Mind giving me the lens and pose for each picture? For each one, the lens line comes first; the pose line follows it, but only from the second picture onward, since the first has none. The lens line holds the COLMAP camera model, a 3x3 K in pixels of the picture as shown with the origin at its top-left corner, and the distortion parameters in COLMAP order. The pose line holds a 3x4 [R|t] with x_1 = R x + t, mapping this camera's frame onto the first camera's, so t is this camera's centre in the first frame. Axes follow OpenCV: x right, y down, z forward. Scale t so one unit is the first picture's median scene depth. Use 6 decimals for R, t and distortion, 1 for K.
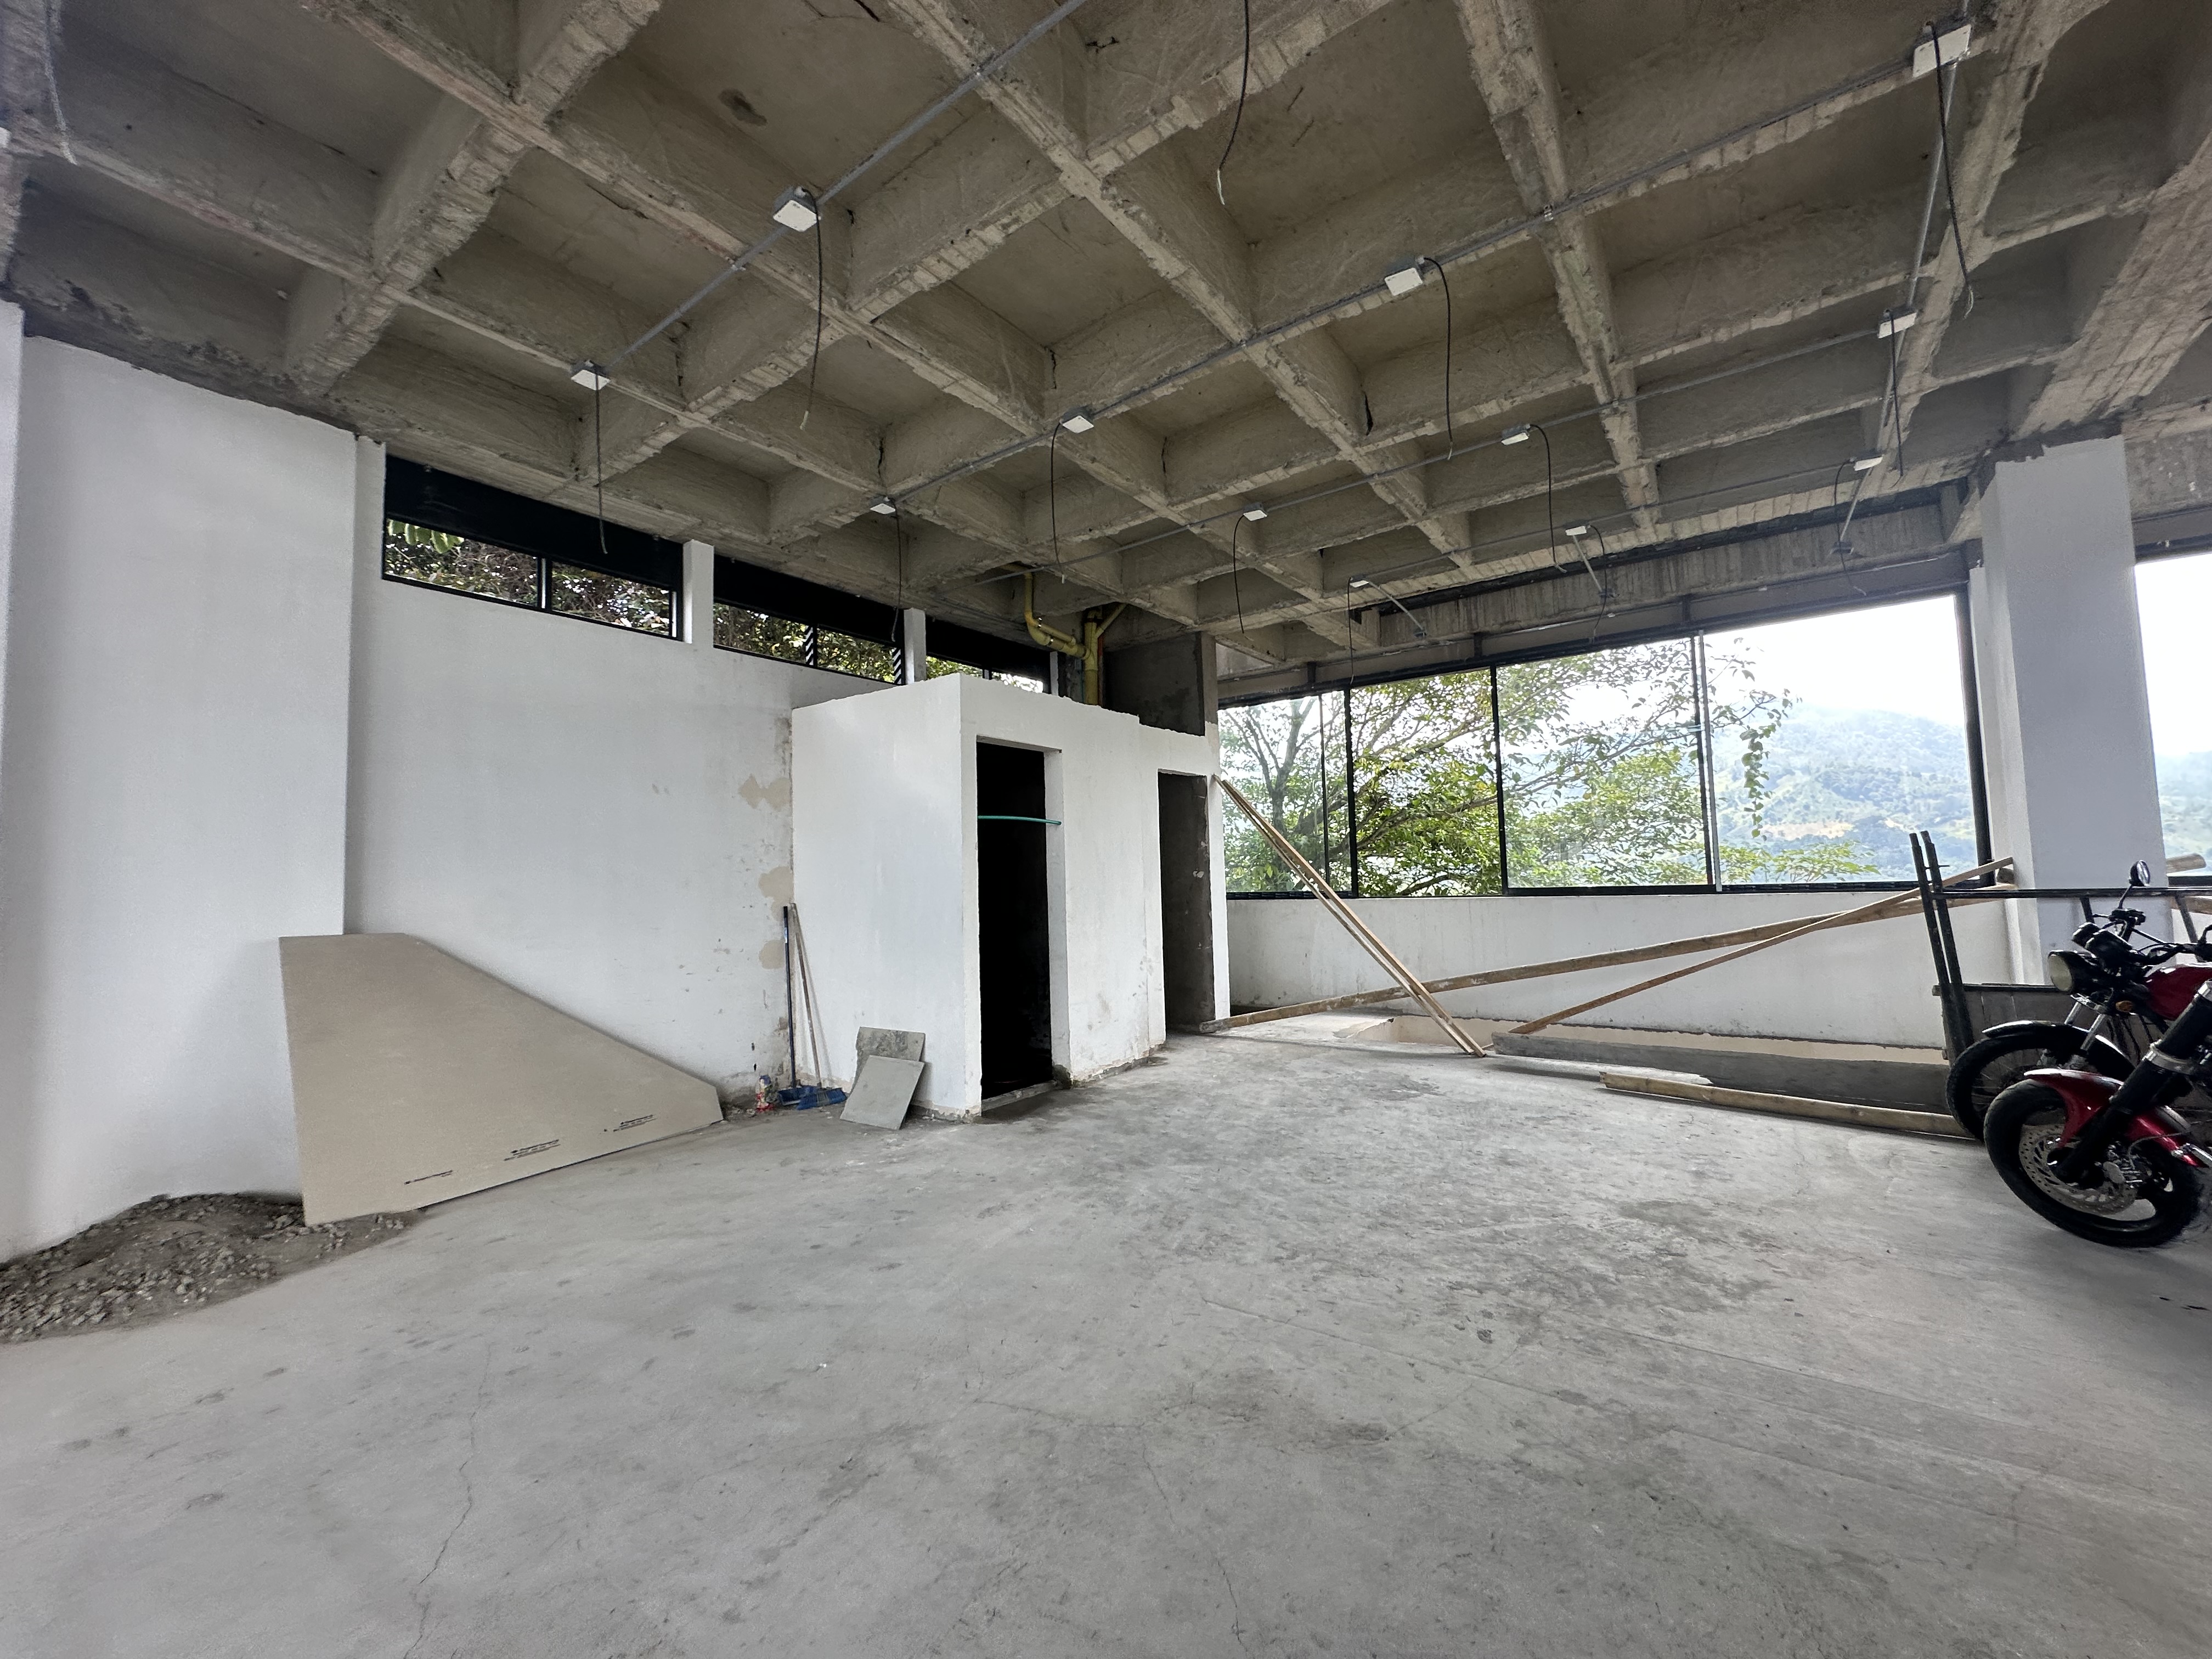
lens RADIAL K [[880.9, 0, 1107.3], [0, 880.9, 827.0], [0, 0, 1]] dist [-0.003724, 0.000890]
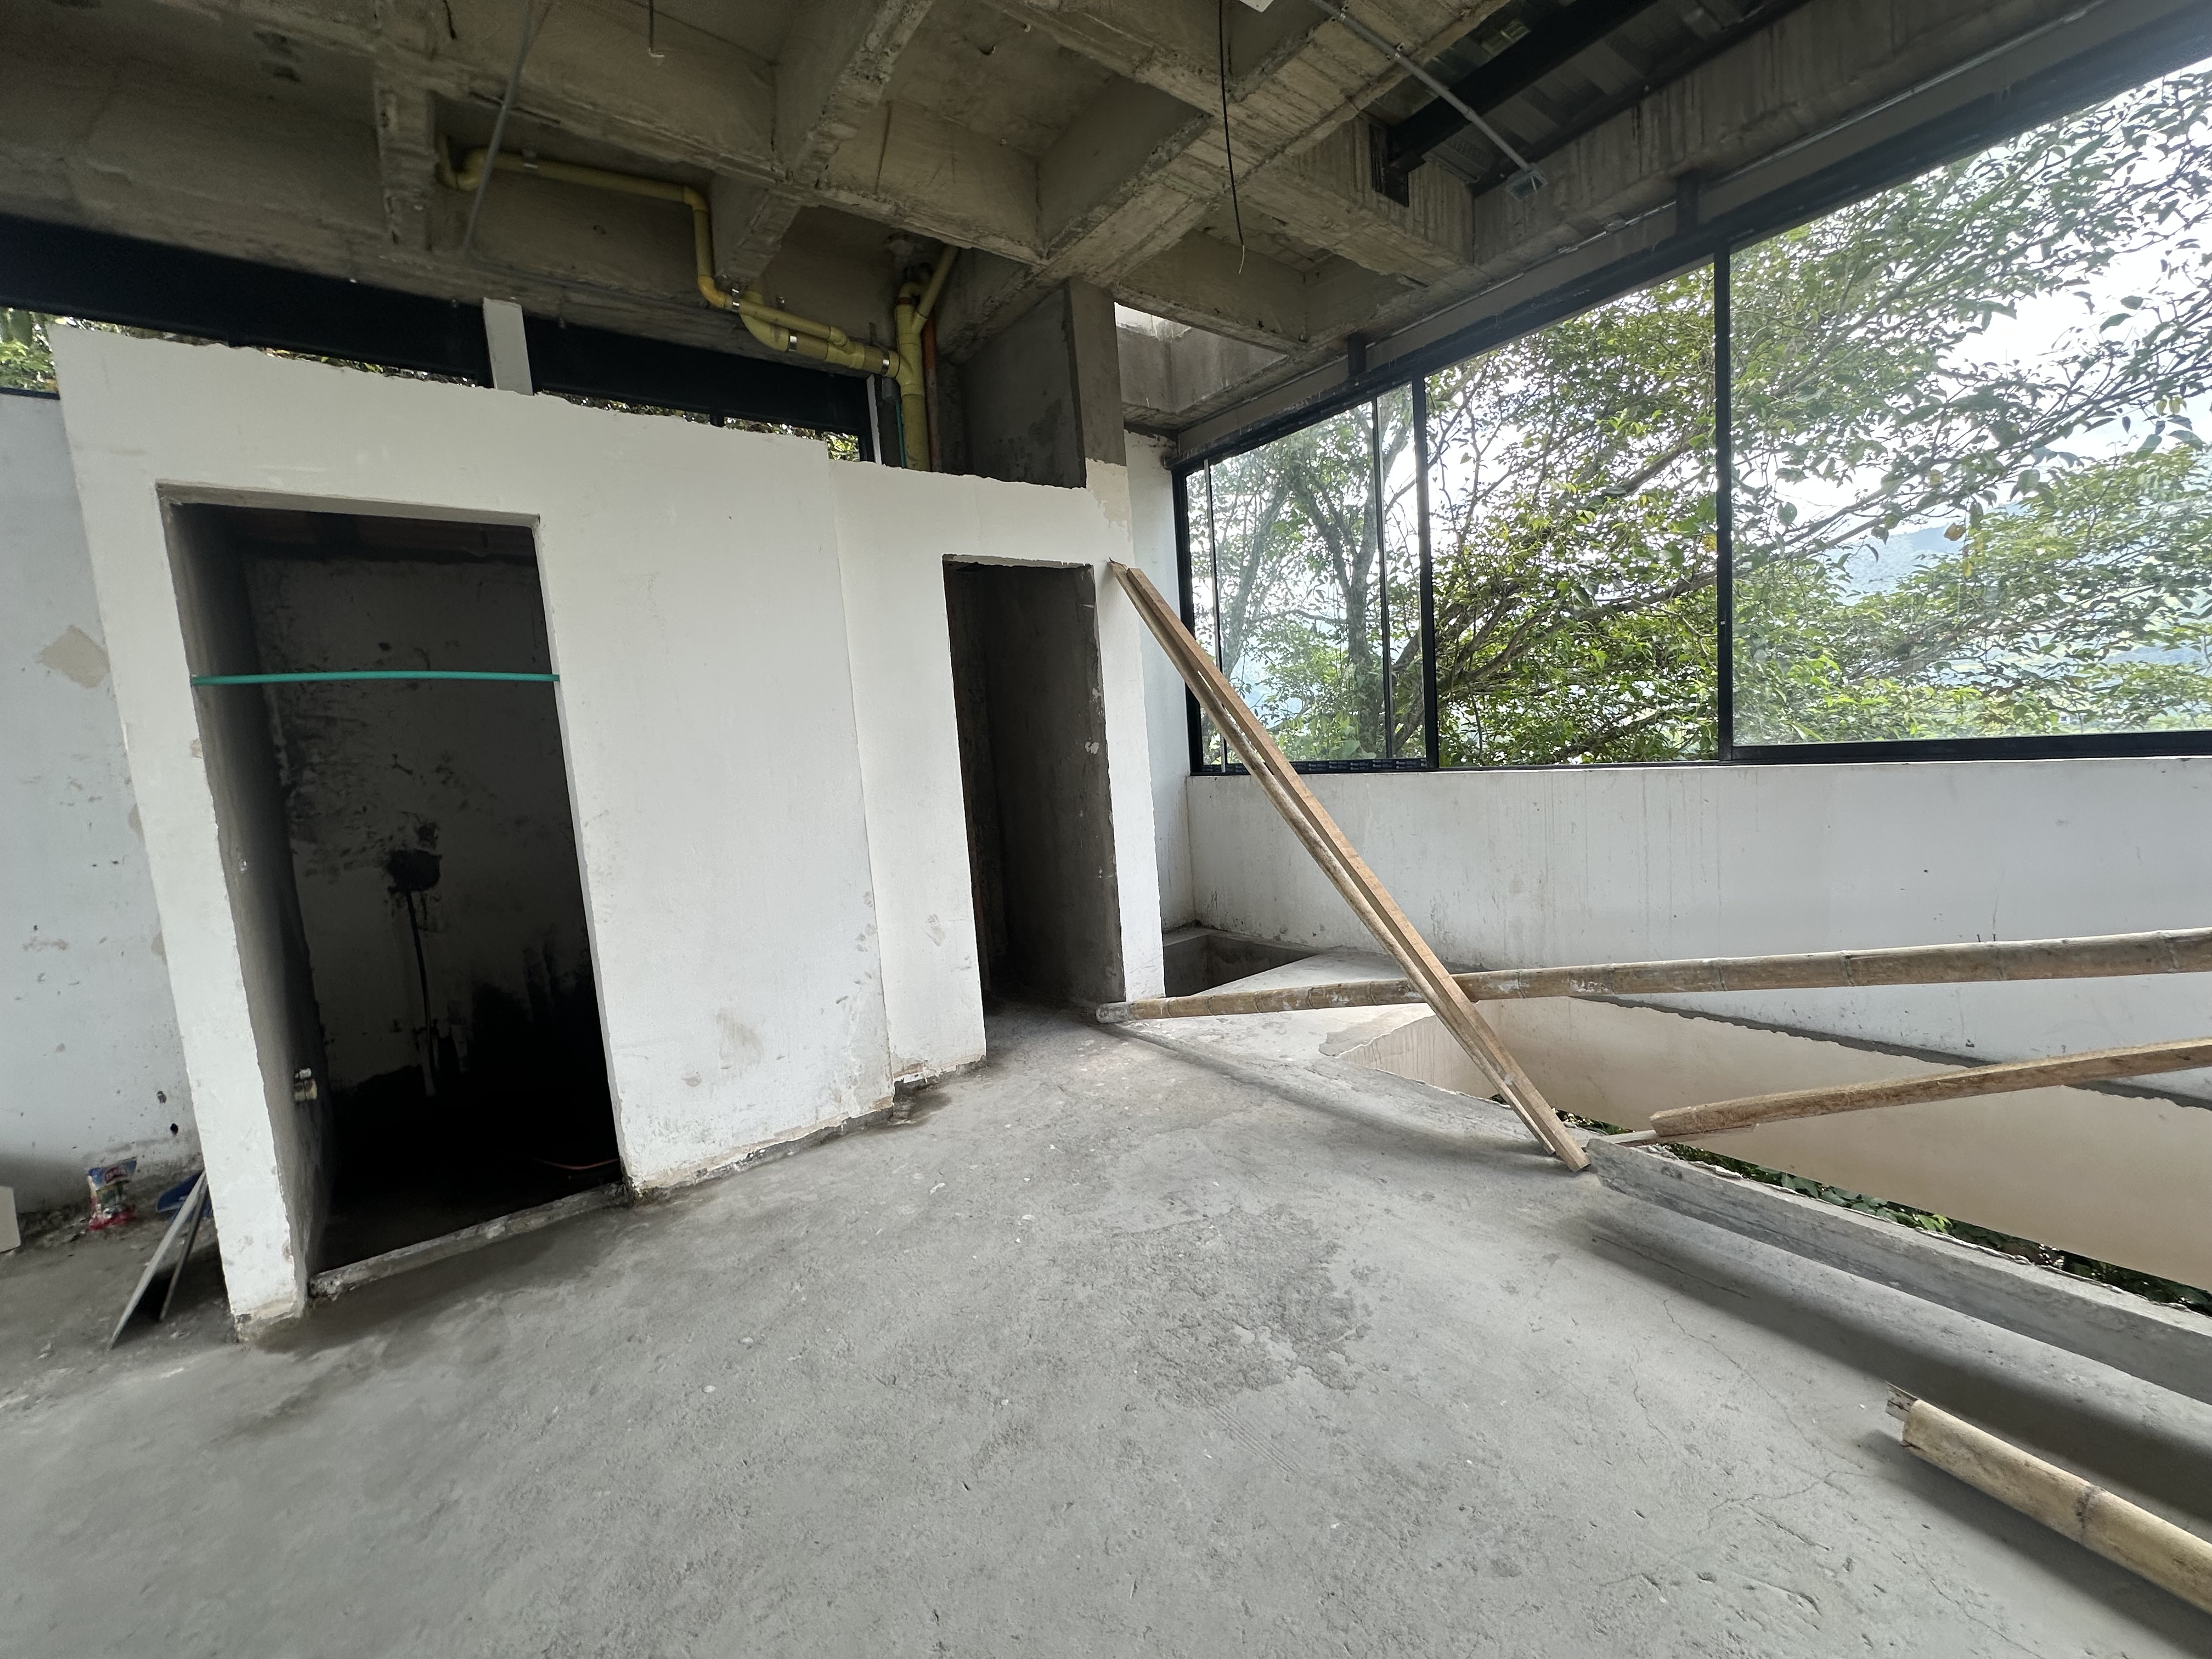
lens RADIAL K [[880.9, 0, 1107.3], [0, 880.9, 827.0], [0, 0, 1]] dist [-0.003724, 0.000890]
pose [[0.961417, -0.018227, -0.274490, 0.276815], [0.065650, 0.984175, 0.164590, 0.012417], [0.267146, -0.176260, 0.947399, 0.481272]]
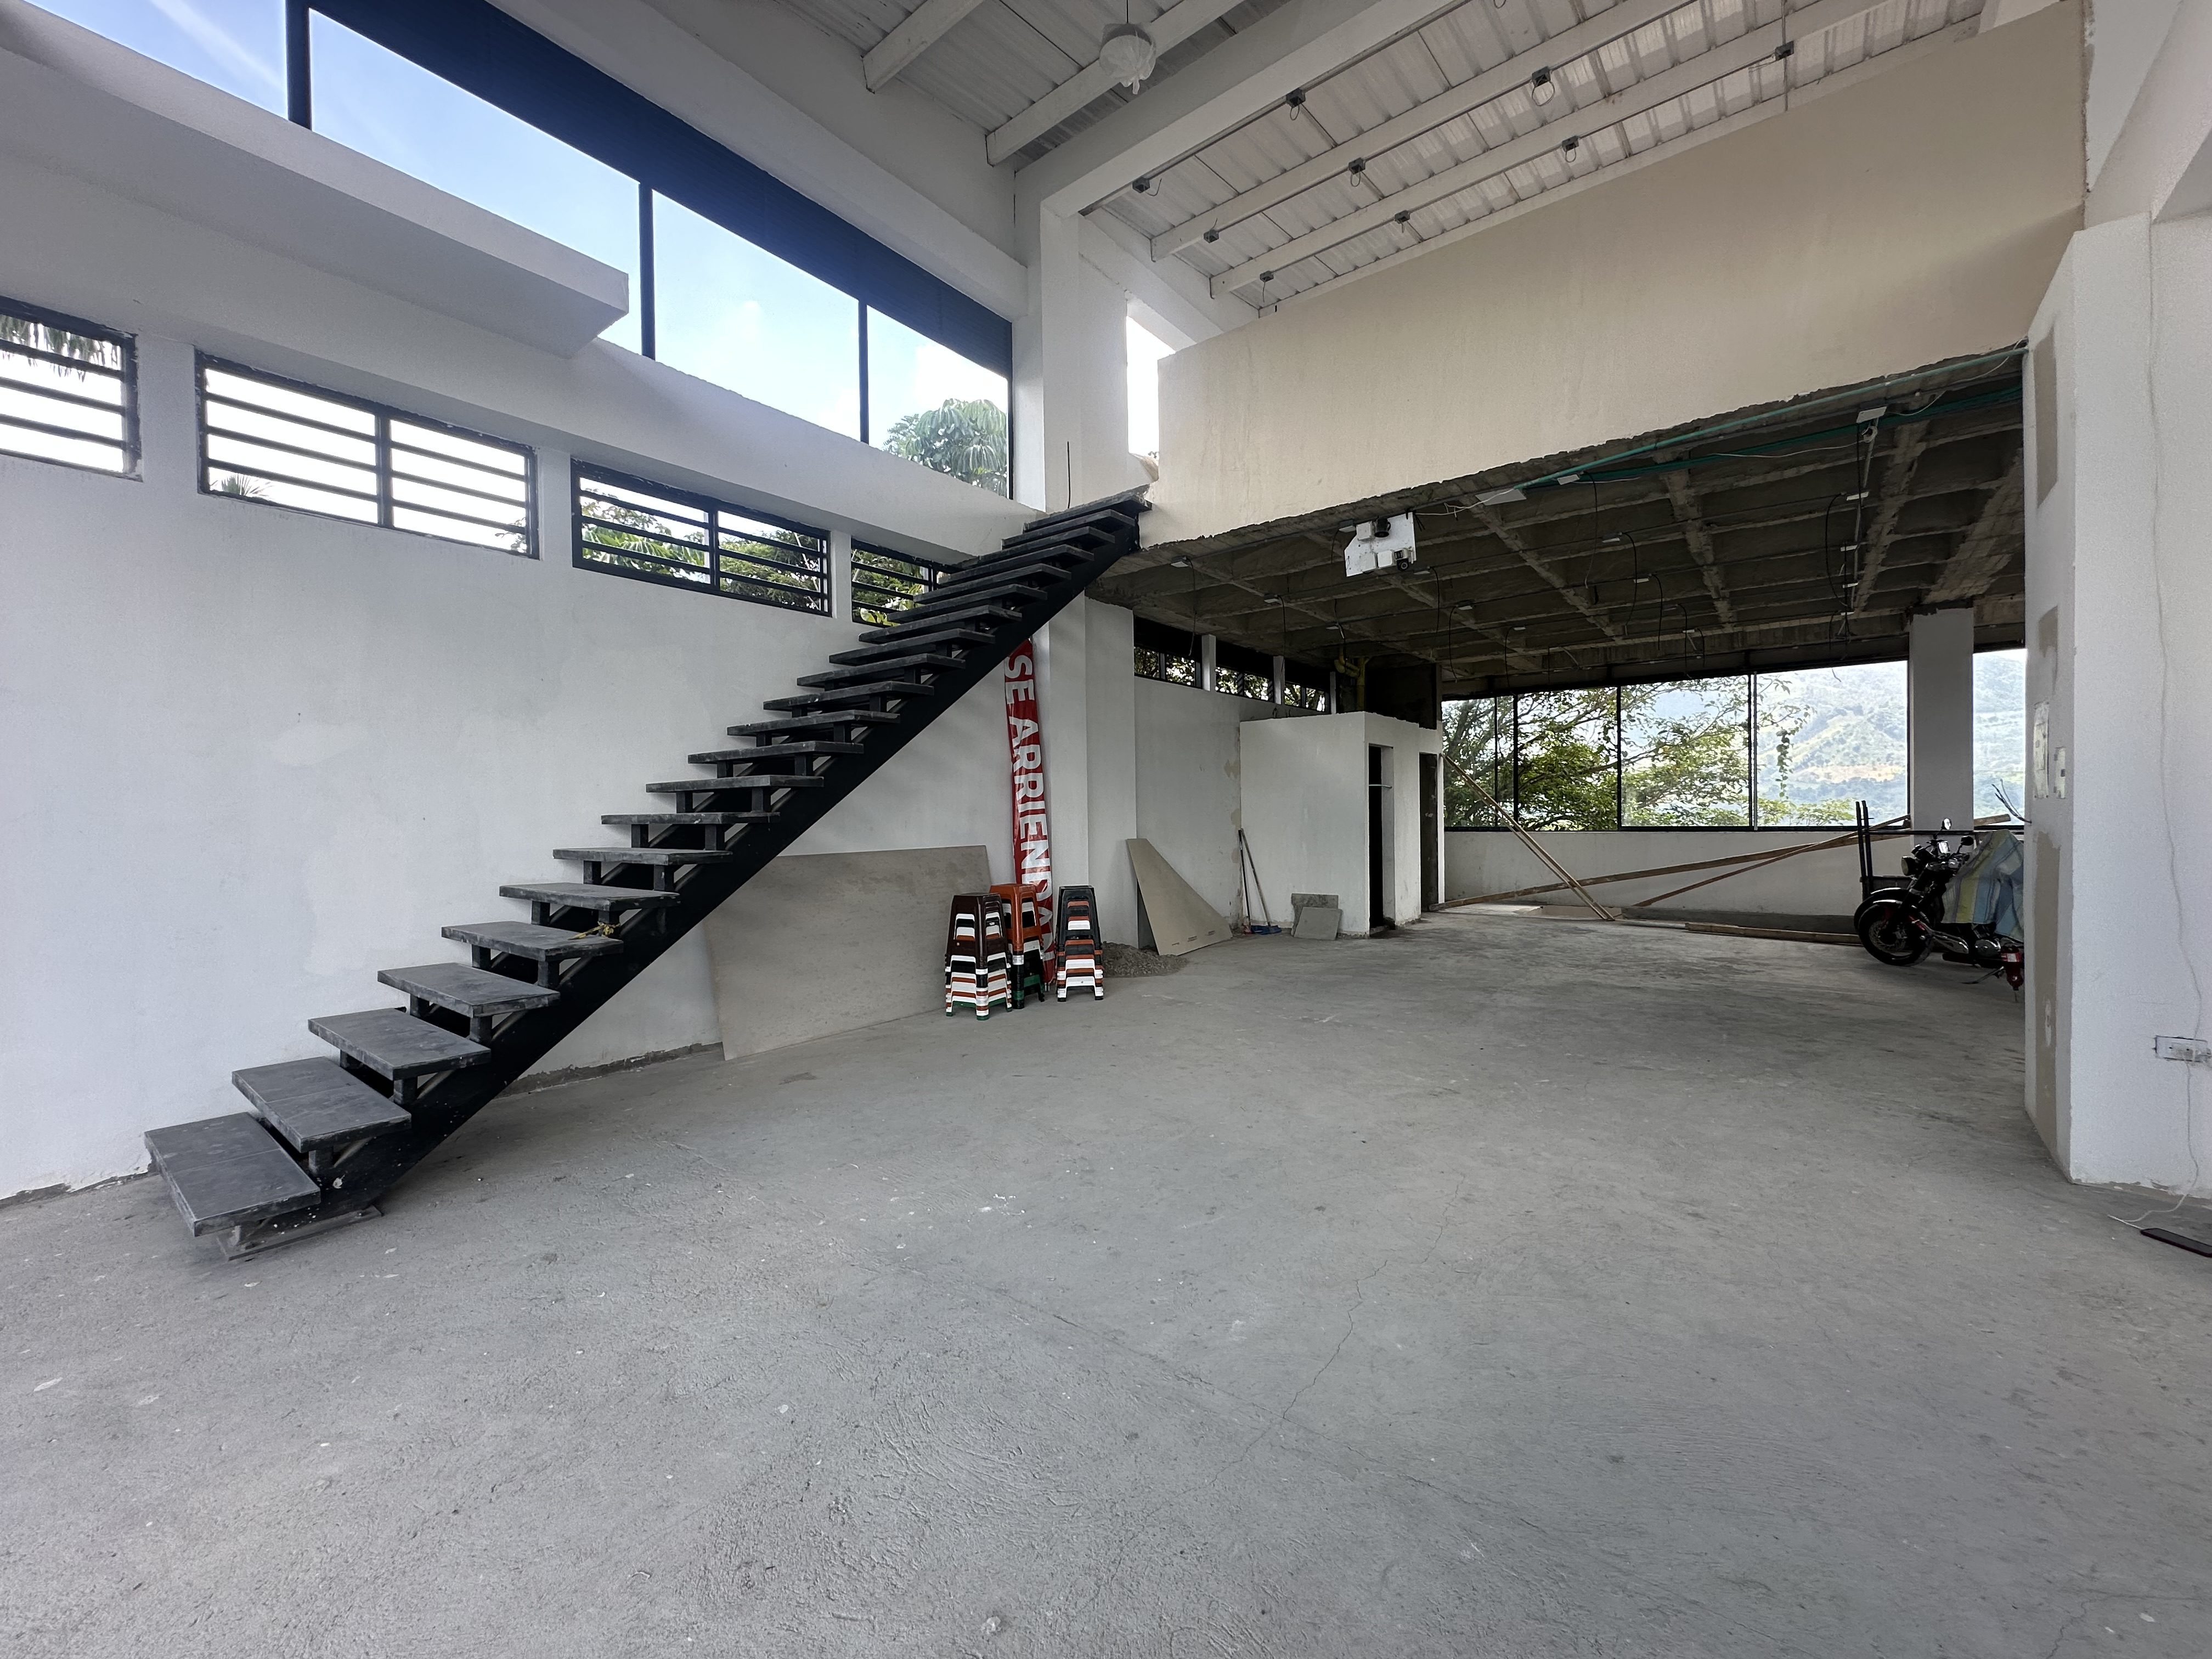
lens RADIAL K [[880.9, 0, 1107.3], [0, 880.9, 827.0], [0, 0, 1]] dist [-0.003724, 0.000890]
pose [[0.999403, 0.015249, -0.031007, -0.454656], [-0.012833, 0.996973, 0.076681, -0.042566], [0.032083, -0.076237, 0.996573, -0.661918]]
